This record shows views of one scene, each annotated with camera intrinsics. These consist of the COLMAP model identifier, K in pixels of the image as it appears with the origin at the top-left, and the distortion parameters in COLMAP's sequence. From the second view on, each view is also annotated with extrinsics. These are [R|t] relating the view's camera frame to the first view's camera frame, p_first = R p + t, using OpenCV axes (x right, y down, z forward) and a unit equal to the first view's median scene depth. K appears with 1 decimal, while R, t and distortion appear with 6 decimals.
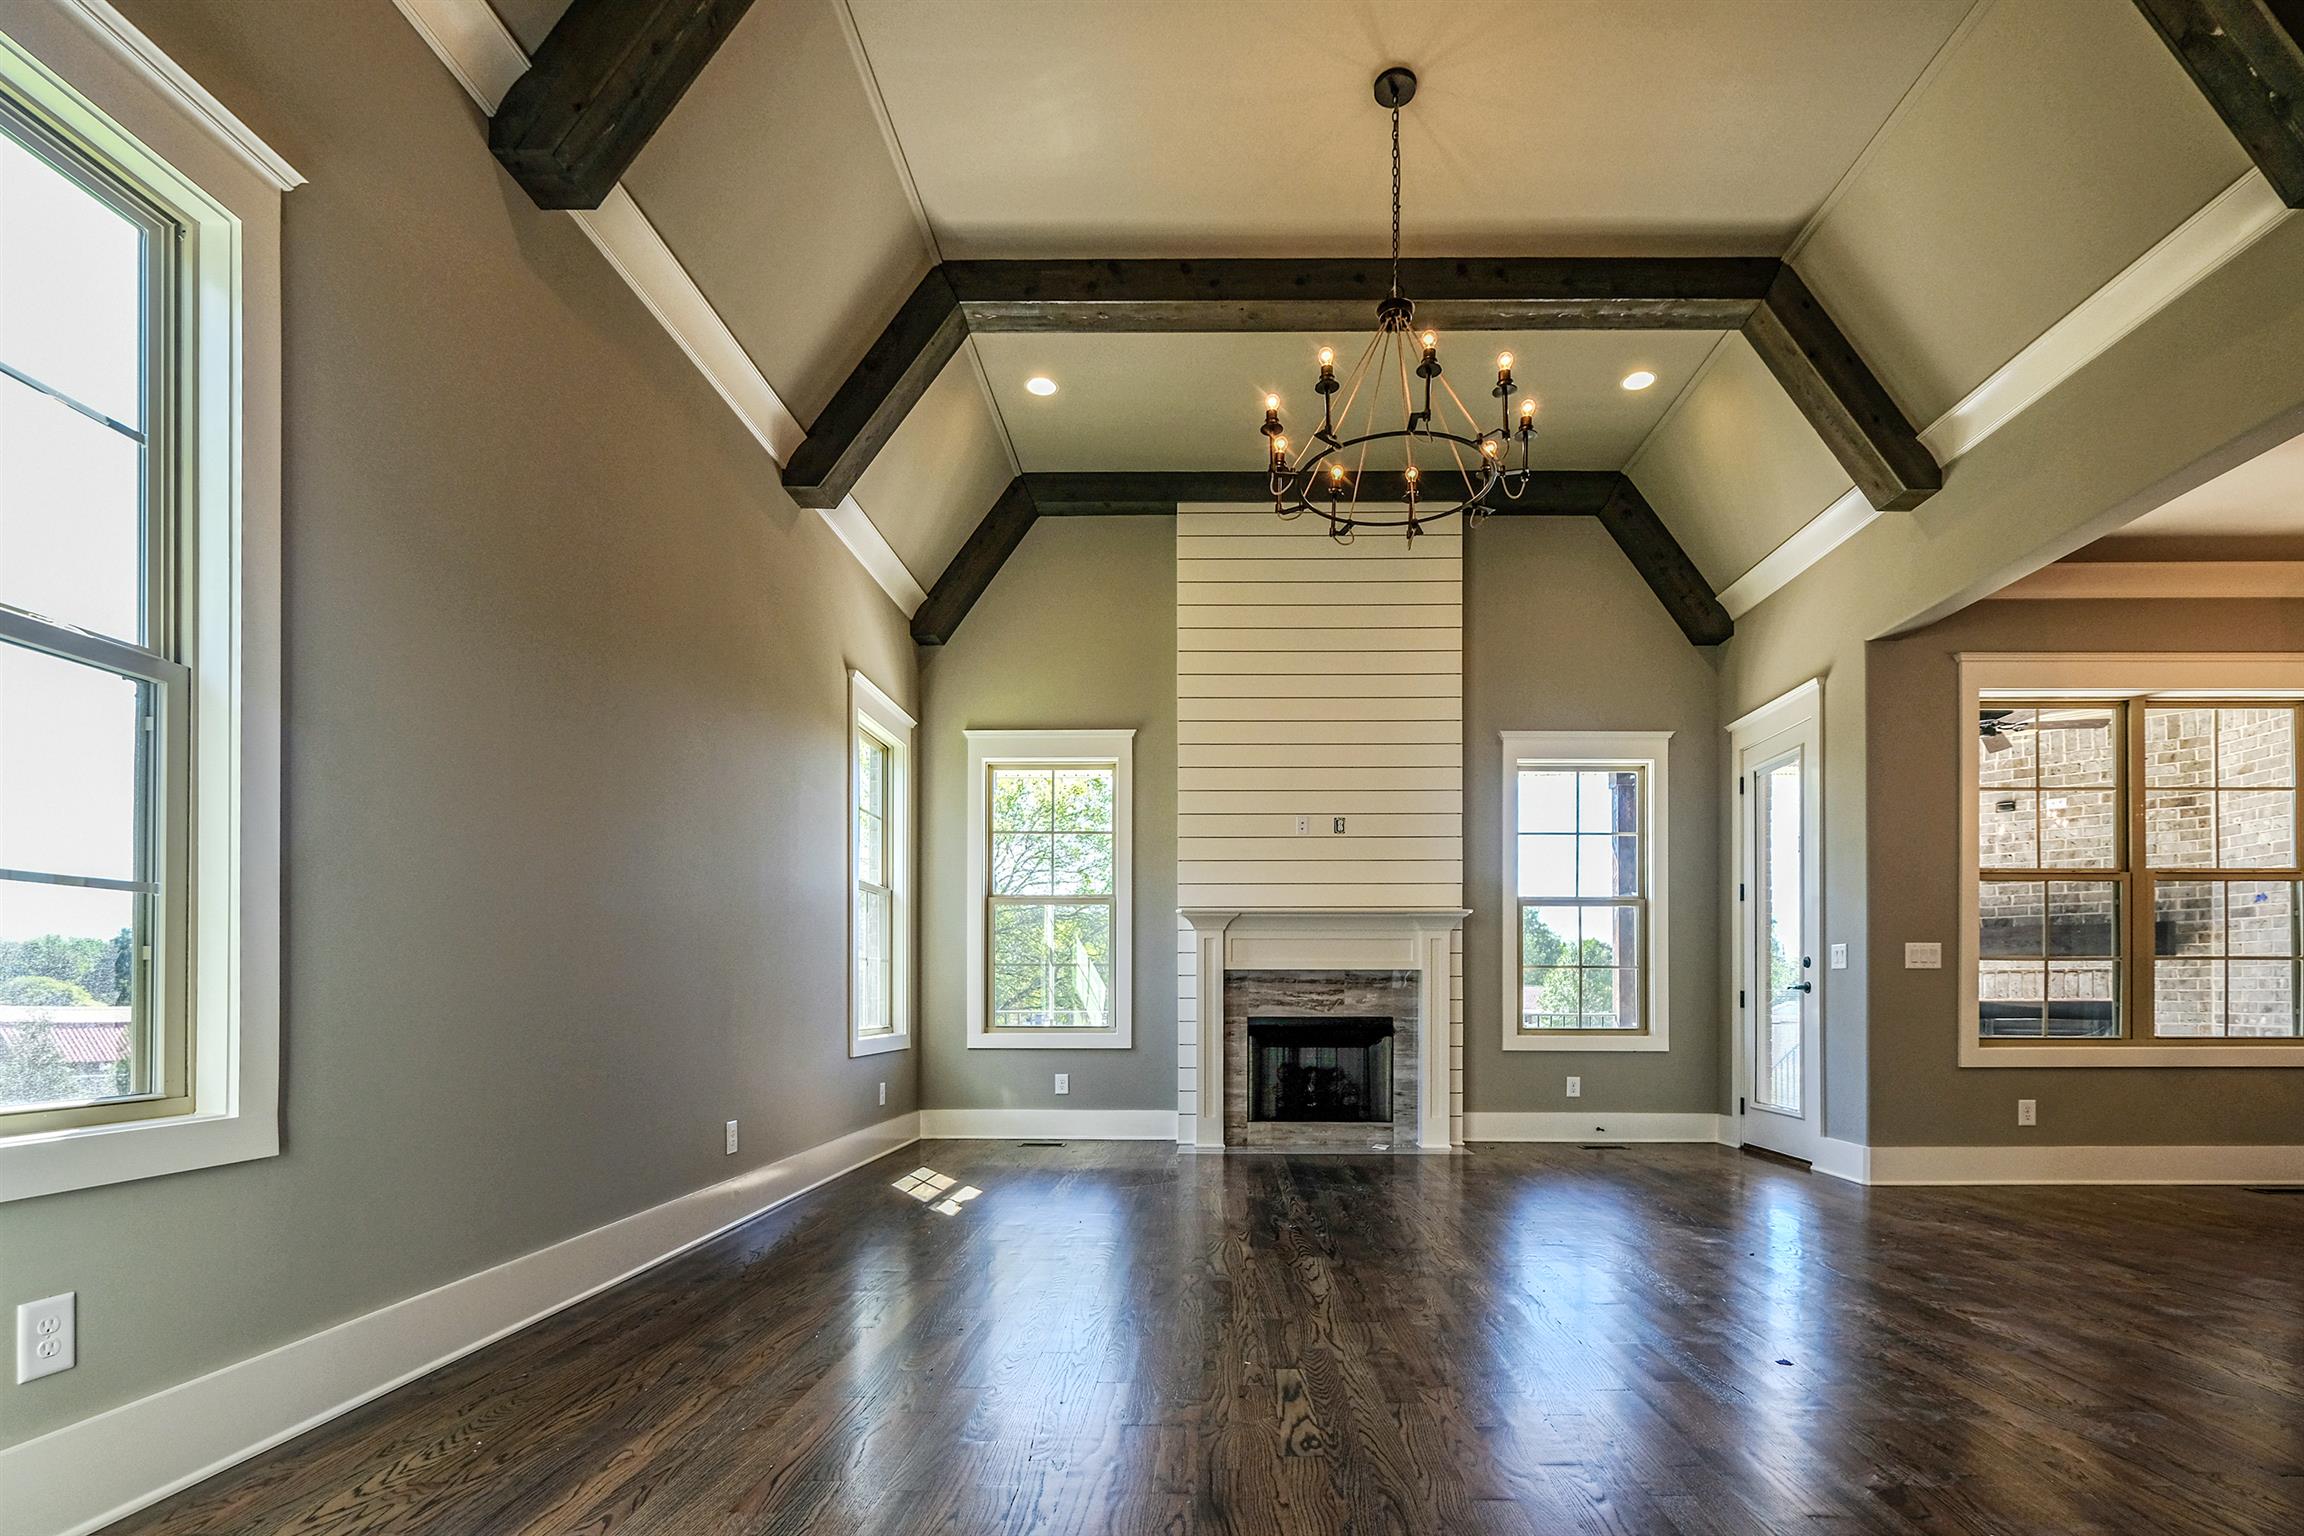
lens RADIAL K [[1048.8, 0, 1171.5], [0, 1048.8, 989.0], [0, 0, 1]] dist [-0.010753, 0.001320]
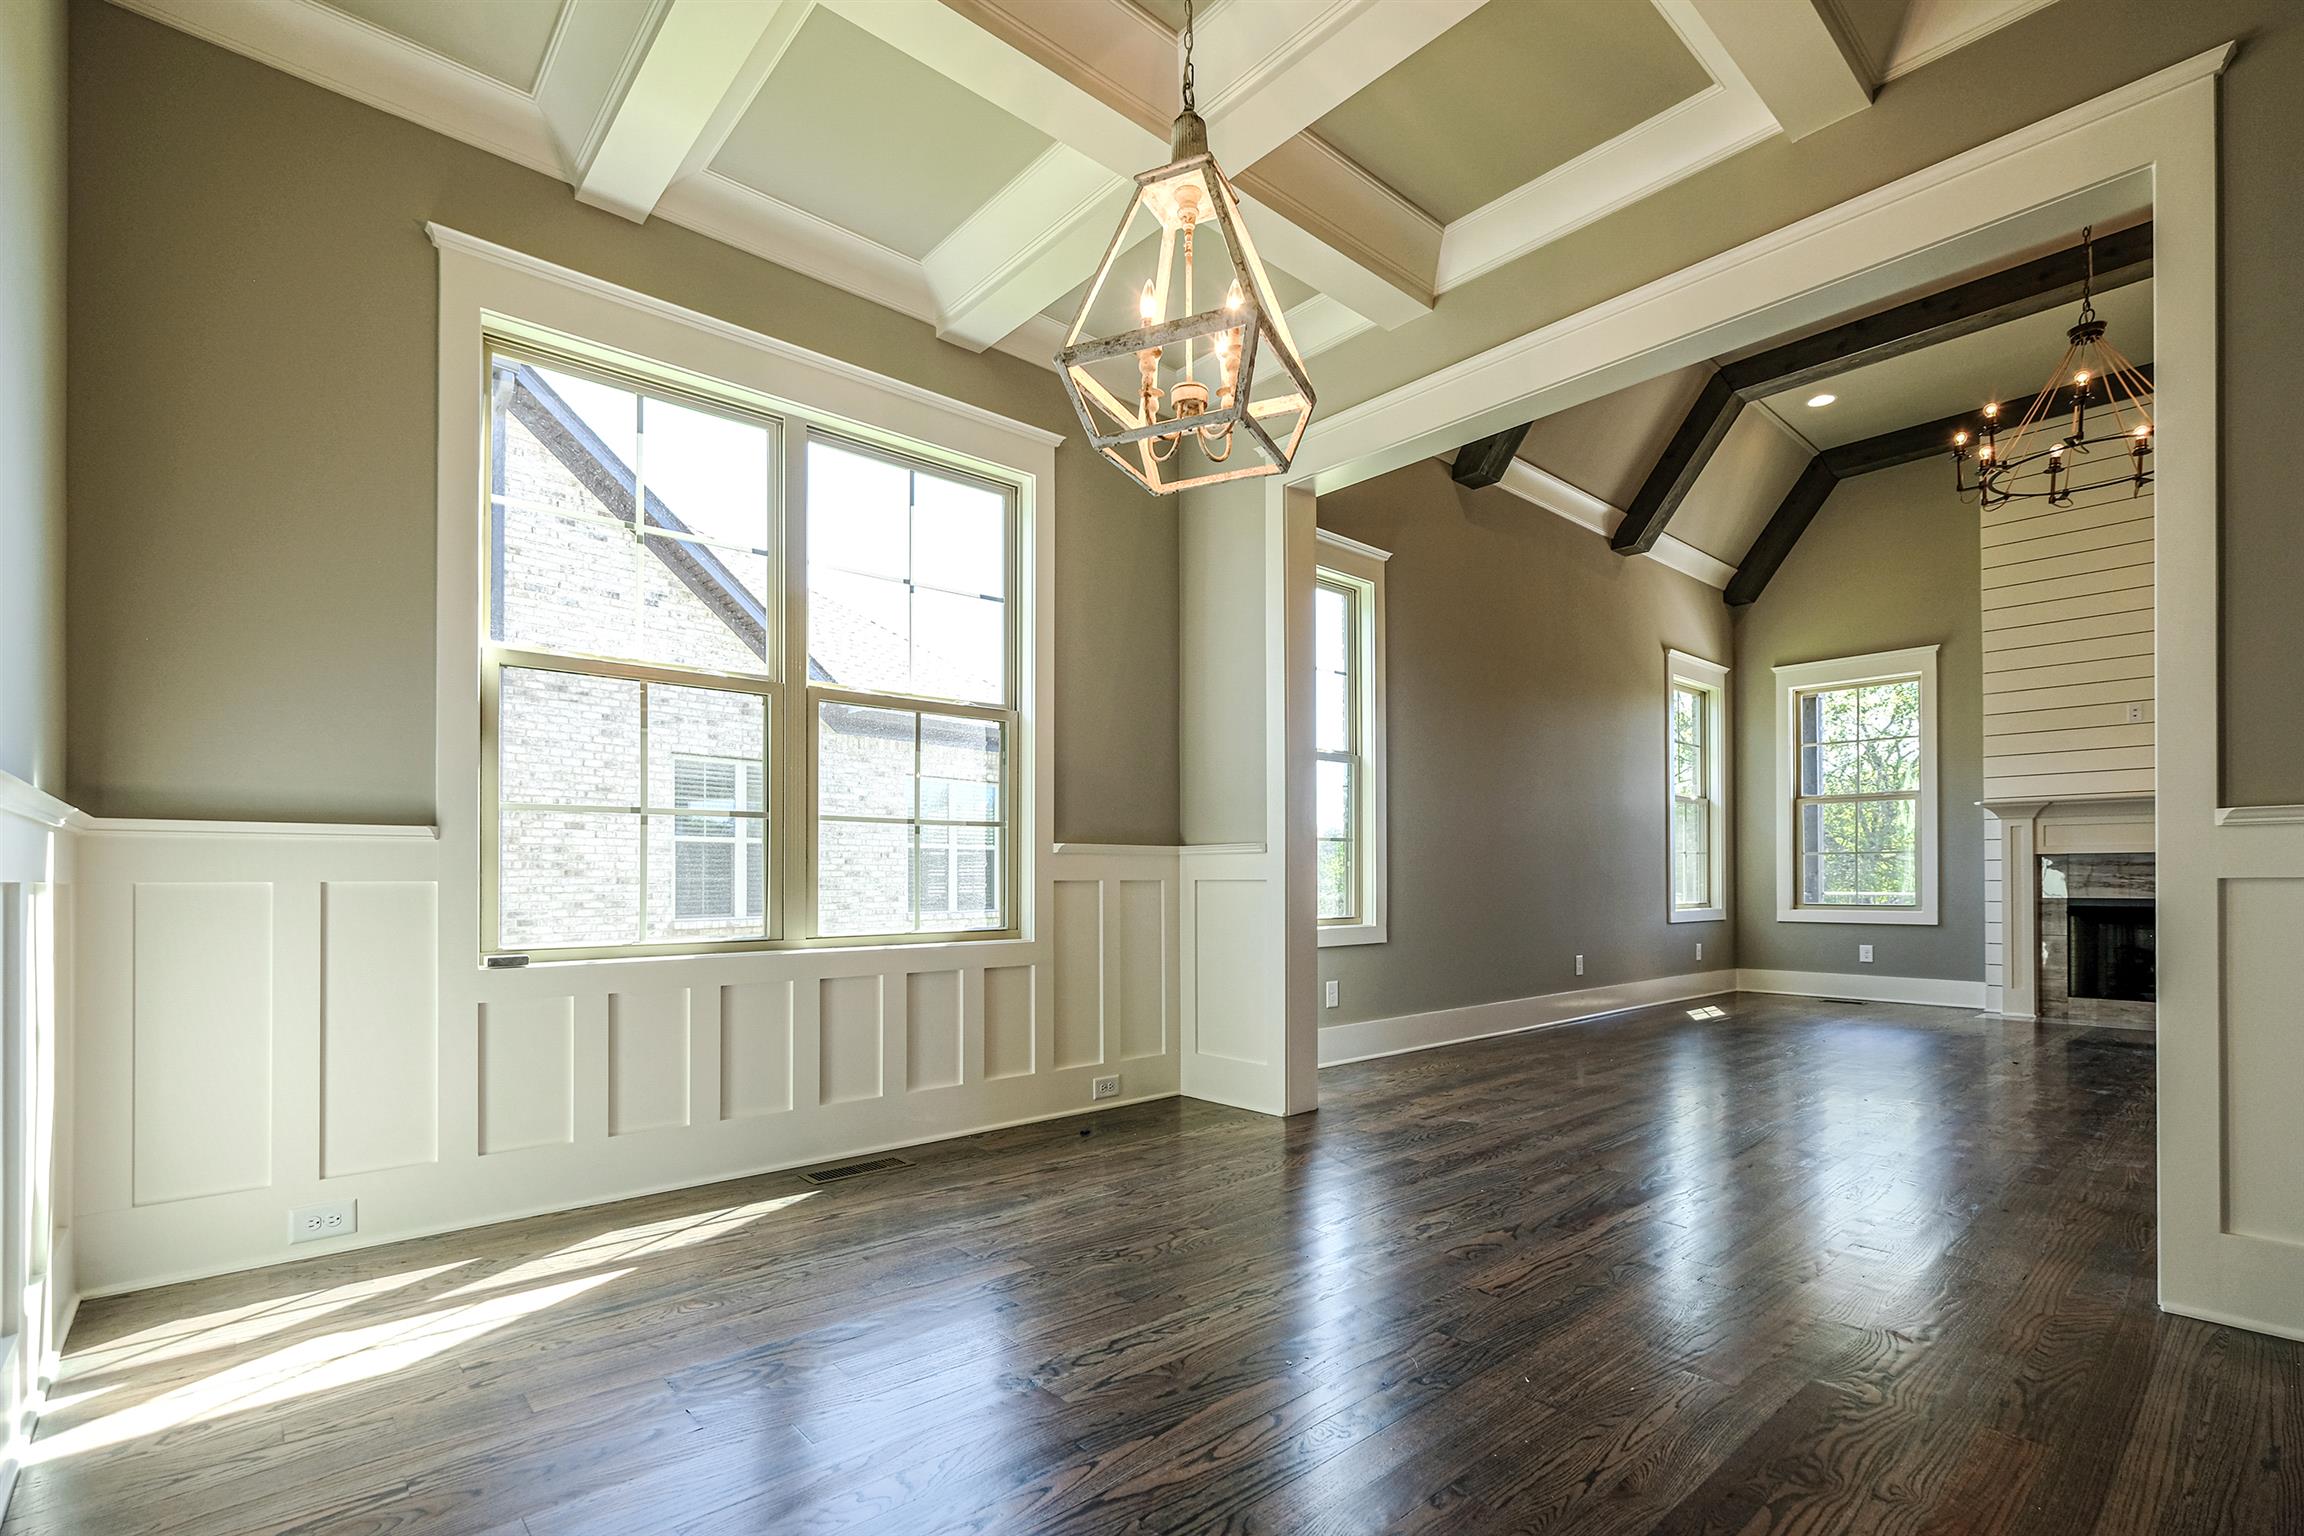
lens RADIAL K [[1048.8, 0, 1148.1], [0, 1048.8, 883.0], [0, 0, 1]] dist [-0.010753, 0.001320]
pose [[0.674371, -0.000736, -0.738392, 0.223992], [0.002991, 0.999994, 0.001735, 0.006762], [0.738386, -0.003379, 0.674370, -0.402135]]
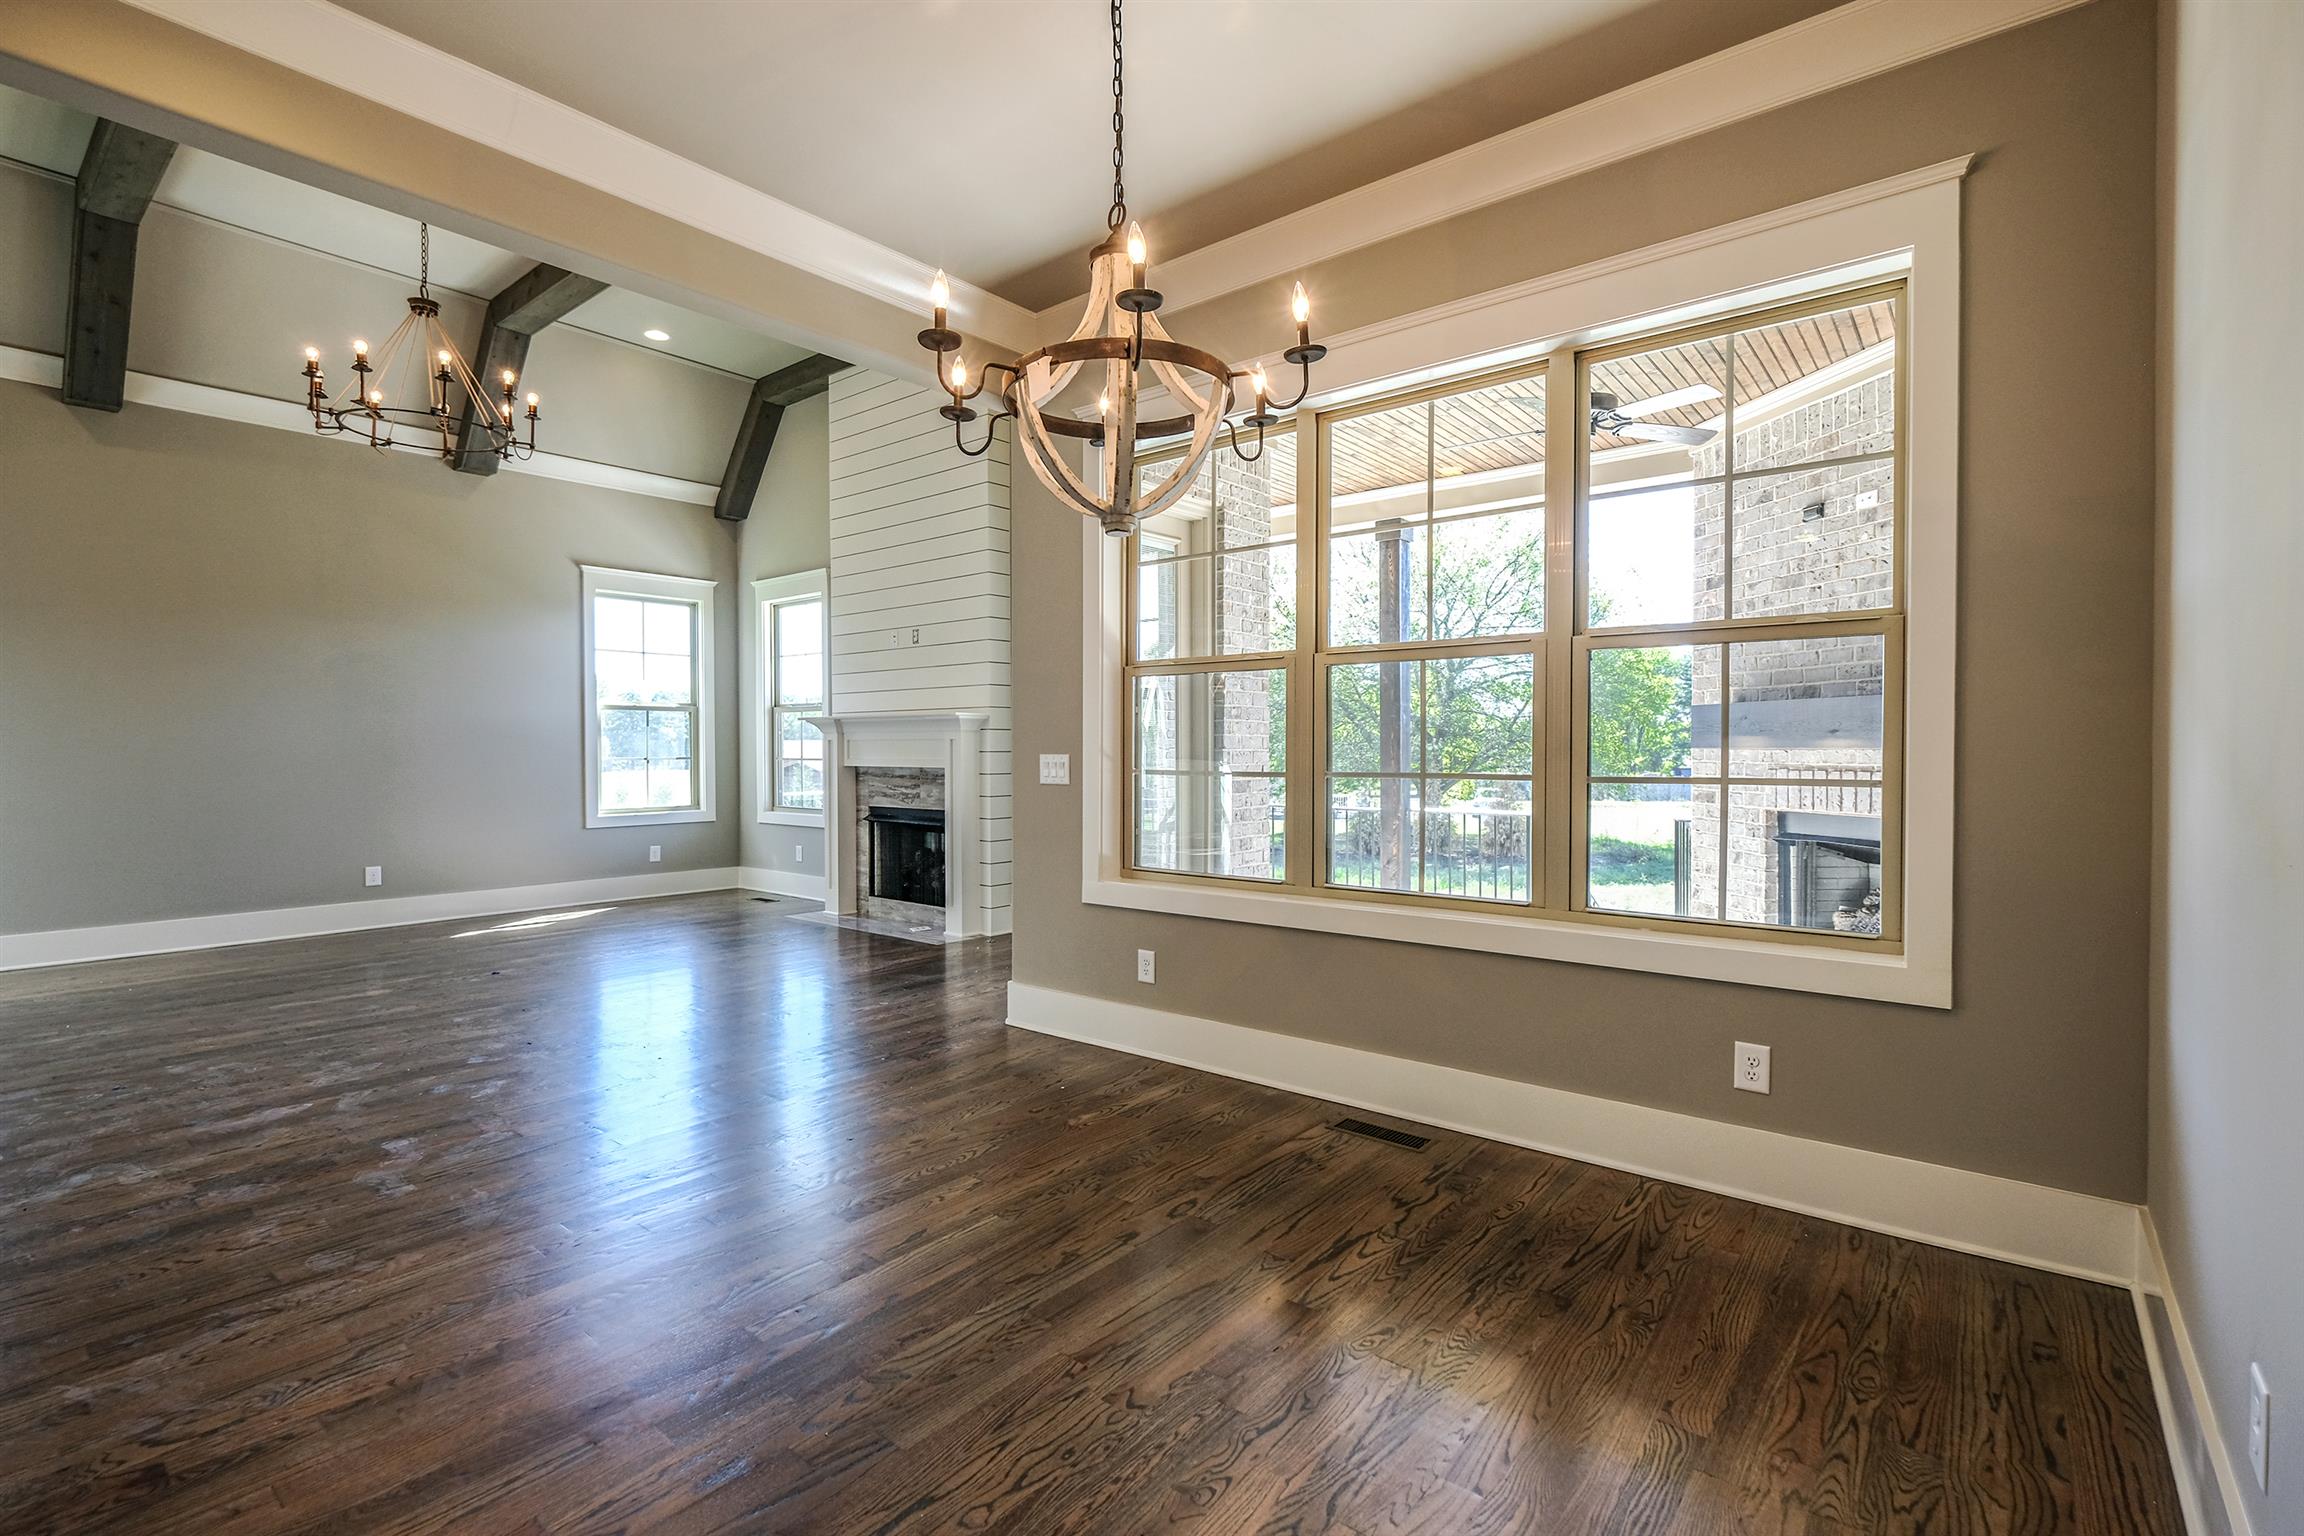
lens RADIAL K [[1048.8, 0, 1227.0], [0, 1048.8, 757.6], [0, 0, 1]] dist [-0.010753, 0.001320]
pose [[0.793143, 0.006030, -0.609005, 1.099027], [0.003361, 0.999892, 0.014278, -0.042774], [0.609026, -0.013372, 0.793038, 0.320507]]
